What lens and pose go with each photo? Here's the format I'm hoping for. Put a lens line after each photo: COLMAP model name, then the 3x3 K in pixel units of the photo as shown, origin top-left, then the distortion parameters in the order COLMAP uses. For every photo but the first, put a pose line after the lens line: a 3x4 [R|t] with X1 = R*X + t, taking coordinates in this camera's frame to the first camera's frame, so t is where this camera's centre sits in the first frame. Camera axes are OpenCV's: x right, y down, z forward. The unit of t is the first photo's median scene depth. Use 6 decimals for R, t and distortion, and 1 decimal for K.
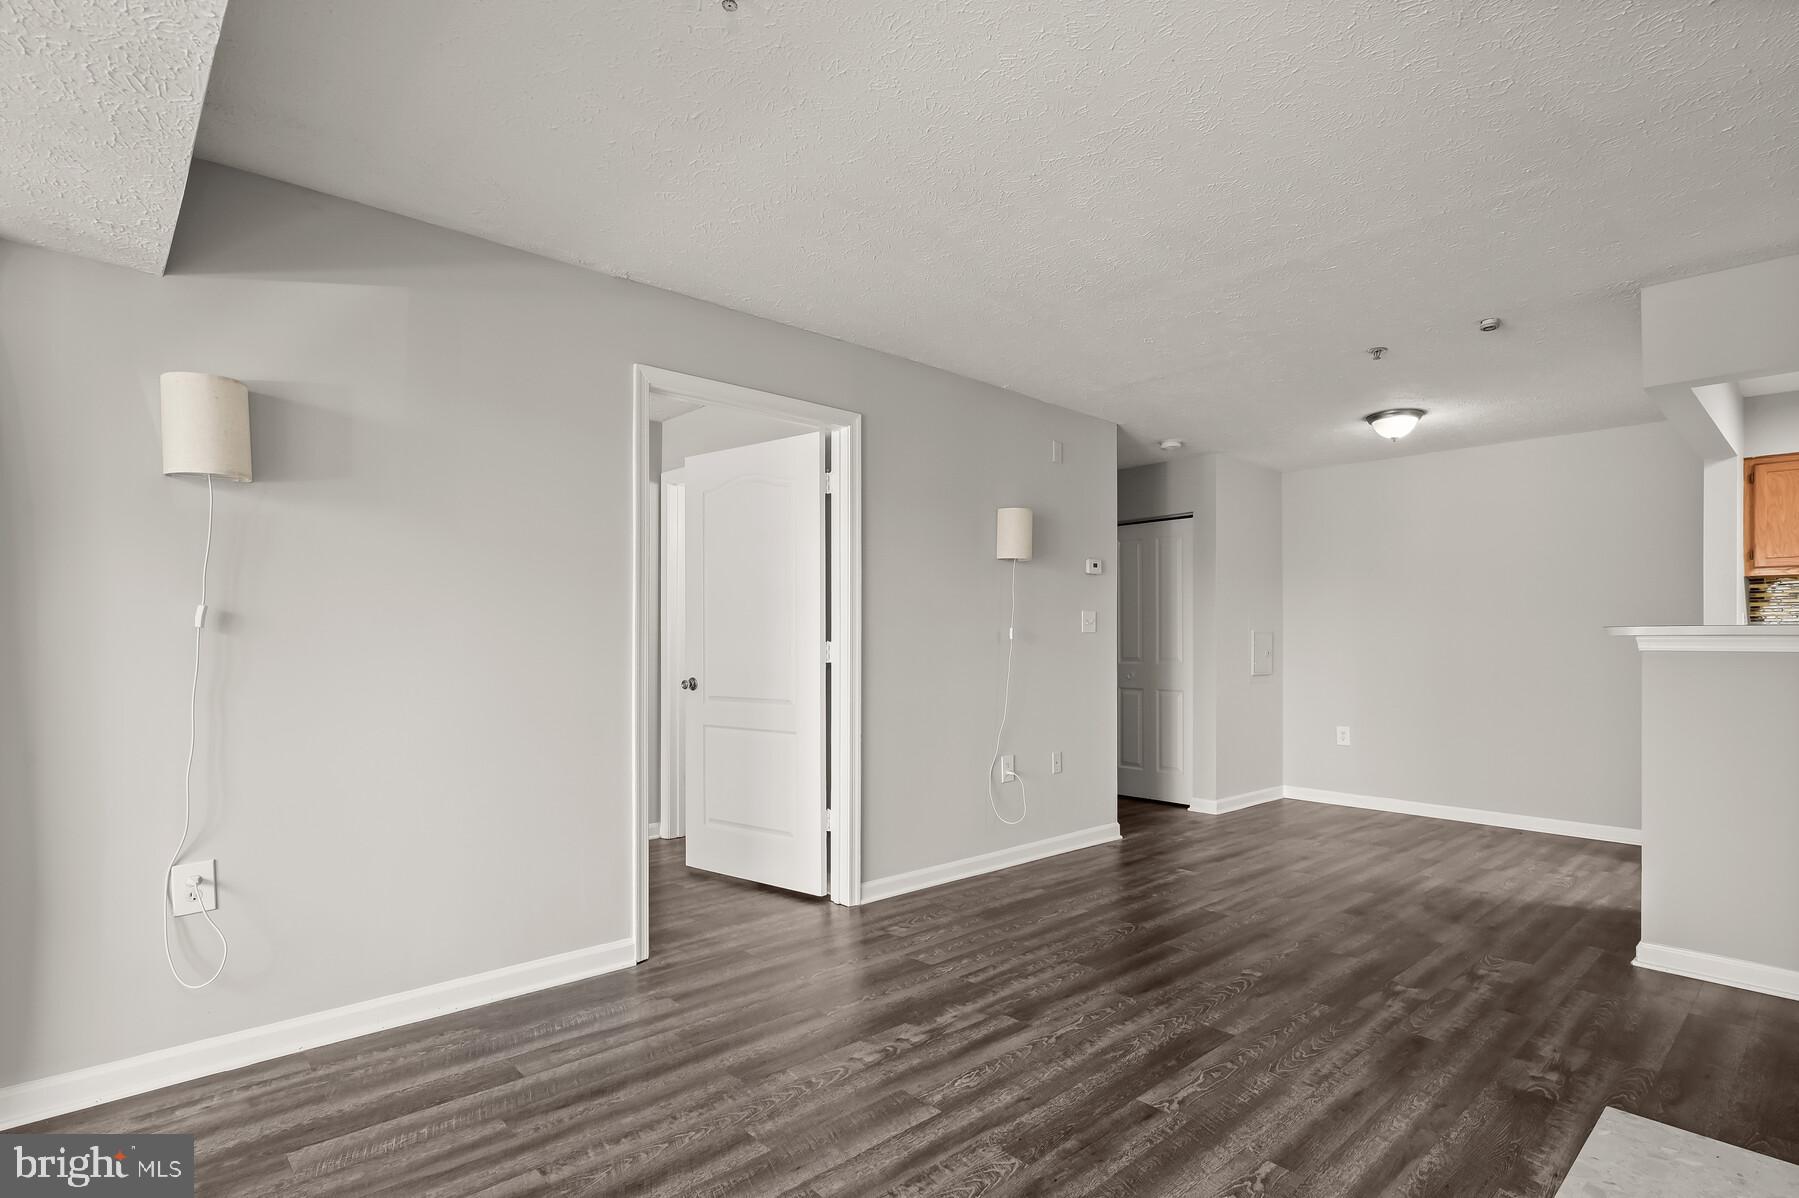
lens RADIAL K [[898.3, 0, 903.9], [0, 898.3, 623.7], [0, 0, 1]] dist [0.000795, -0.002423]
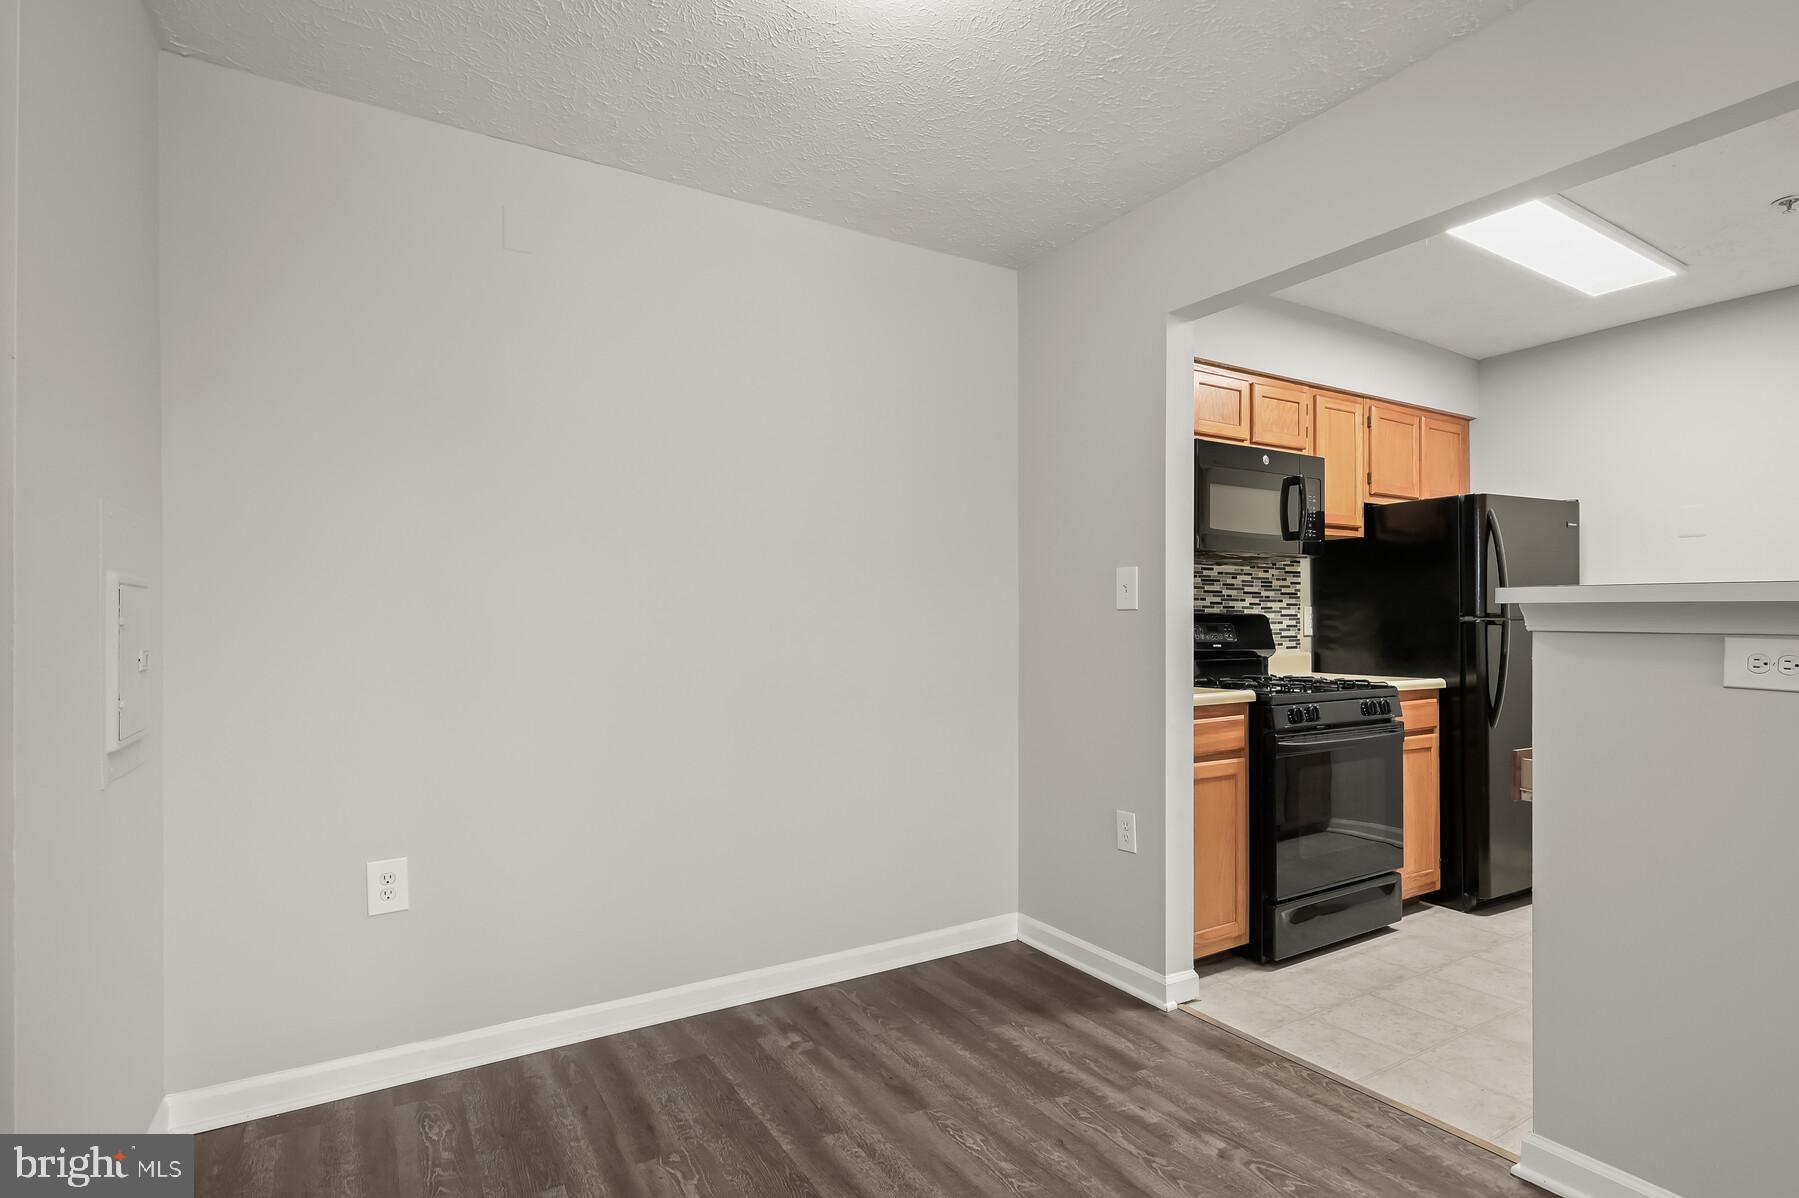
lens RADIAL K [[898.3, 0, 901.0], [0, 898.3, 618.0], [0, 0, 1]] dist [0.000795, -0.002423]
pose [[0.194317, -0.008177, 0.980905, 0.367549], [-0.019205, 0.999742, 0.012138, 0.024733], [-0.980751, -0.021197, 0.194110, 1.461747]]
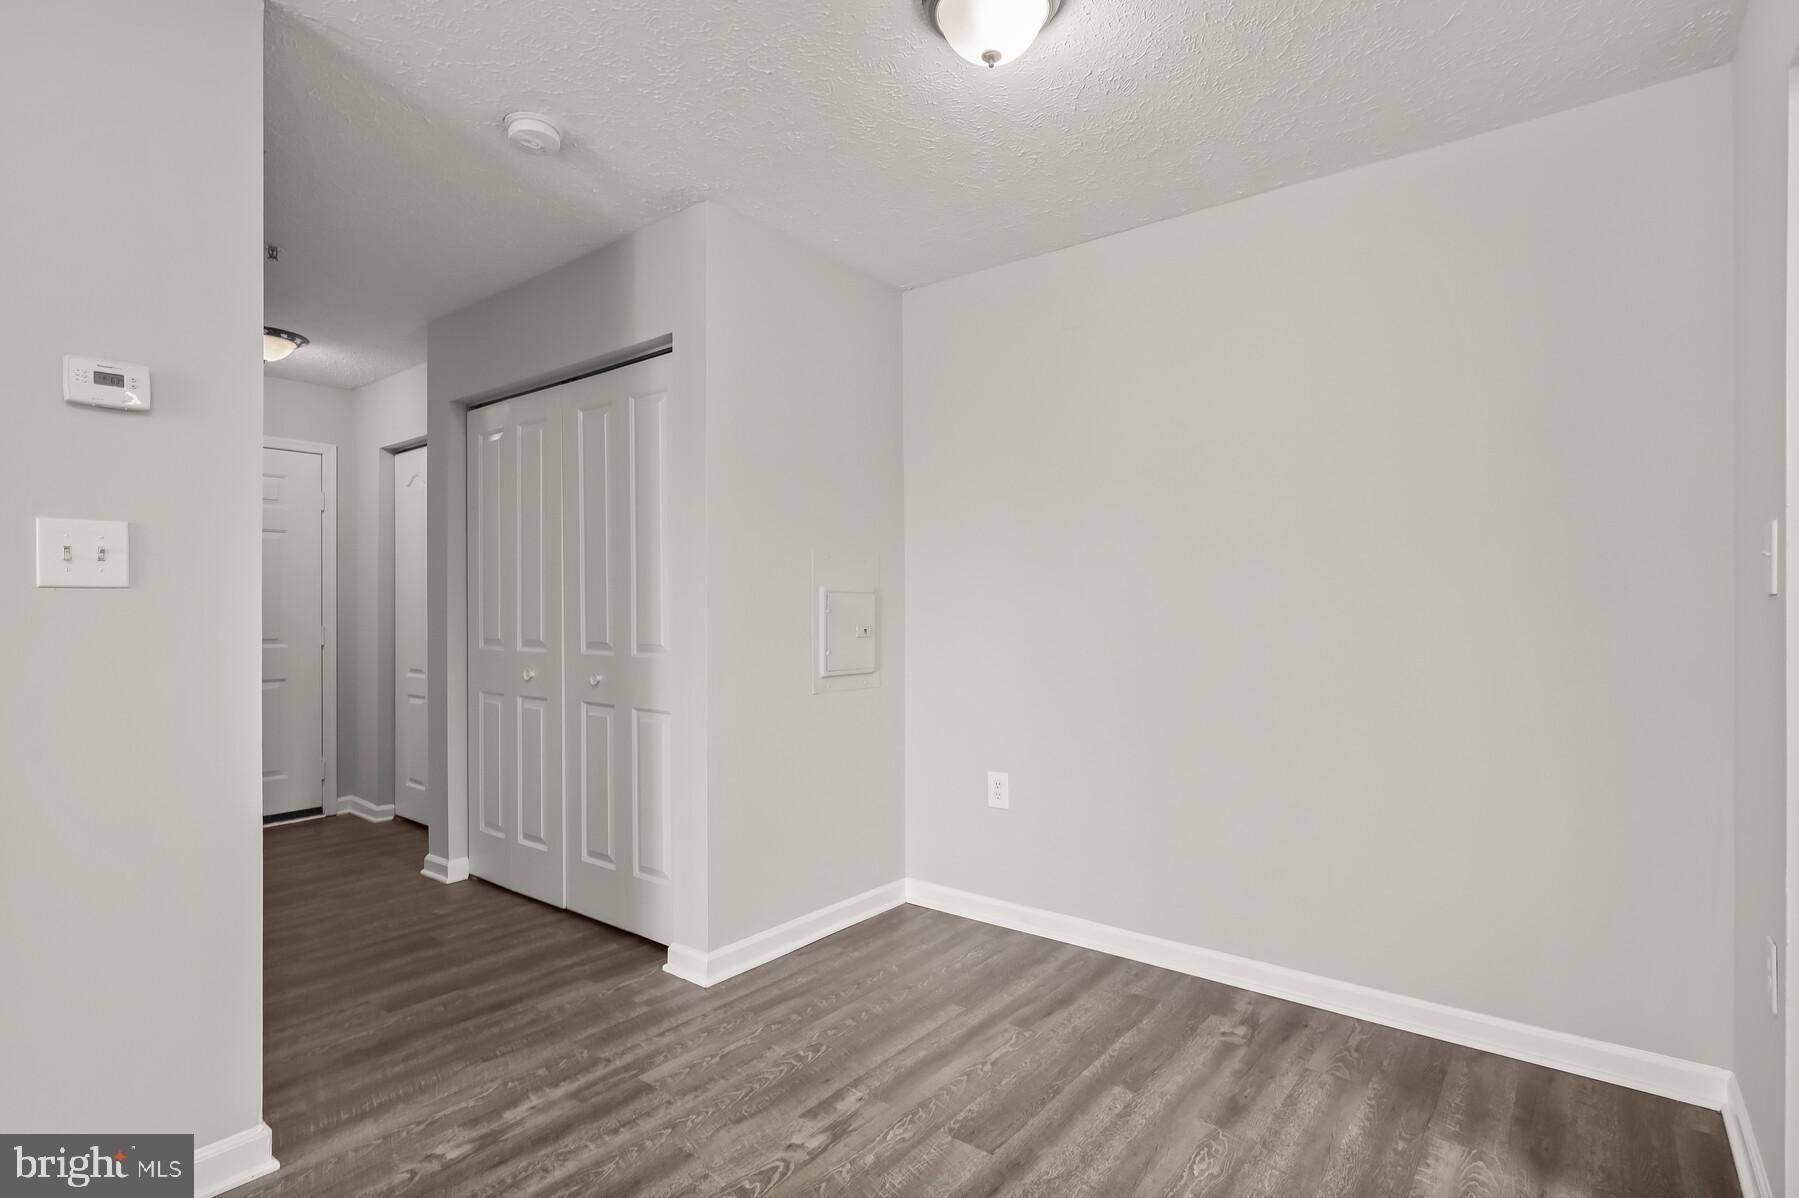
lens RADIAL K [[898.3, 0, 914.8], [0, 898.3, 609.1], [0, 0, 1]] dist [0.000795, -0.002423]
pose [[0.984973, -0.009655, 0.172441, 0.700275], [0.005069, 0.999622, 0.027014, 0.014083], [-0.172637, -0.025734, 0.984649, 0.996162]]
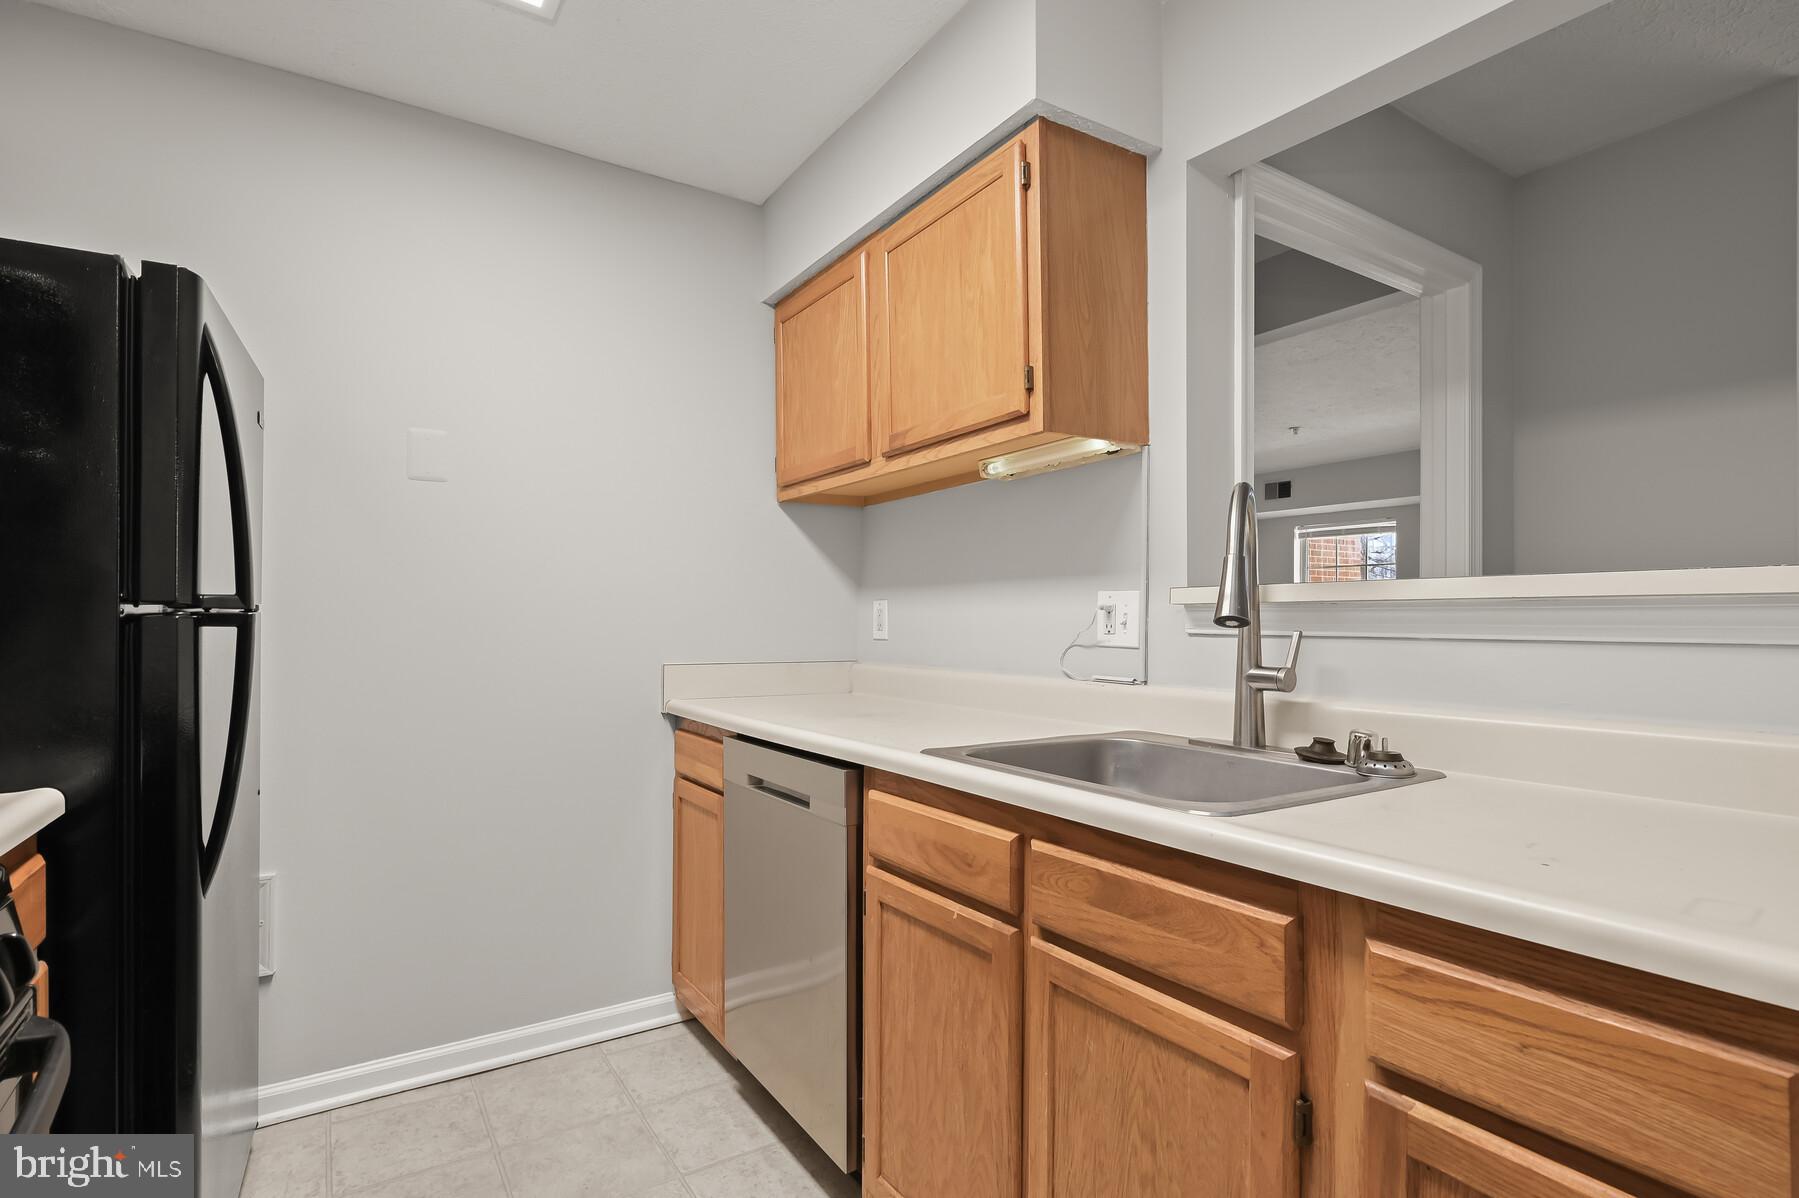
lens RADIAL K [[898.3, 0, 911.1], [0, 898.3, 611.4], [0, 0, 1]] dist [0.000795, -0.002423]
pose [[-0.987554, -0.013080, 0.156738, 1.179303], [-0.017350, 0.999514, -0.025909, 0.030747], [-0.156323, -0.028306, -0.987300, 1.331318]]
